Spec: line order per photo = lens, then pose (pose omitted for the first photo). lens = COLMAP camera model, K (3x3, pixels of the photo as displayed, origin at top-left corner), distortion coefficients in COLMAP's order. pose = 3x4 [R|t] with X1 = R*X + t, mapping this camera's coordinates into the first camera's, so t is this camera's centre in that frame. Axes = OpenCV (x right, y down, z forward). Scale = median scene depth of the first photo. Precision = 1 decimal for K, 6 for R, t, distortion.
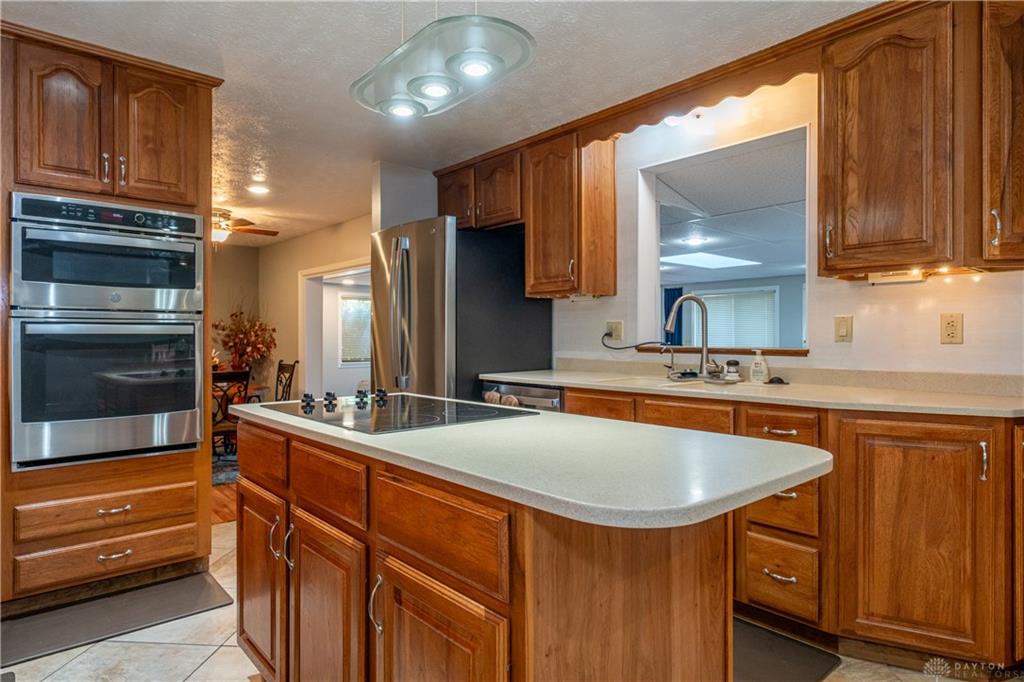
lens RADIAL K [[596.0, 0, 494.9], [0, 596.0, 334.6], [0, 0, 1]] dist [0.001120, 0.001876]
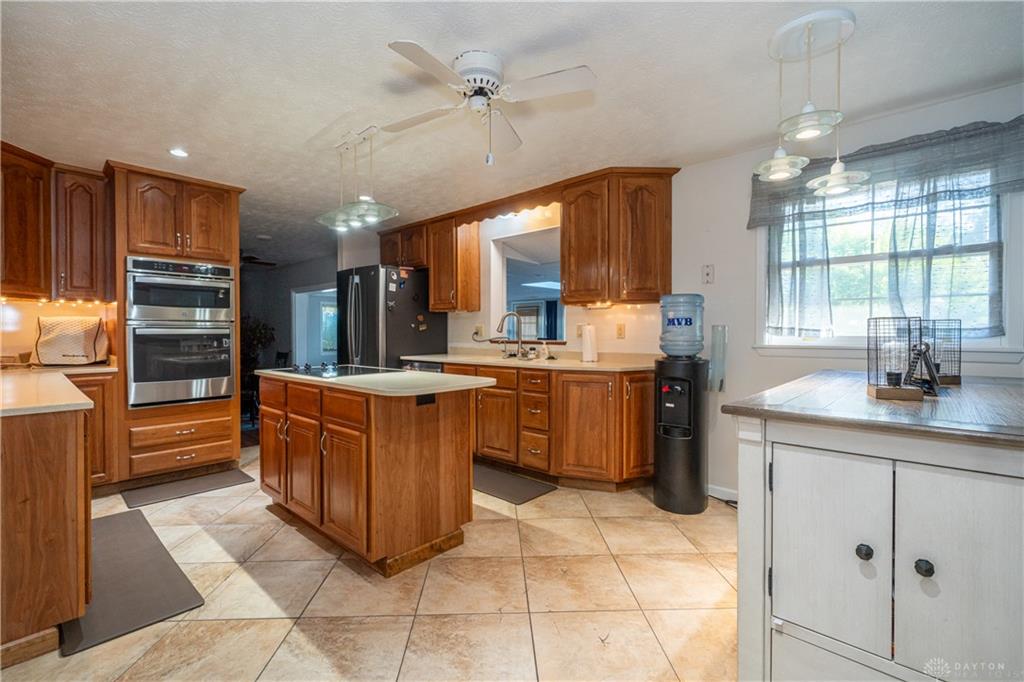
lens RADIAL K [[463.7, 0, 498.4], [0, 463.7, 336.2], [0, 0, 1]] dist [-0.000261, 0.001771]
pose [[0.994763, -0.001886, 0.102189, 0.161064], [0.000613, 0.999922, 0.012488, -0.011254], [-0.102204, -0.012360, 0.994687, -0.488616]]
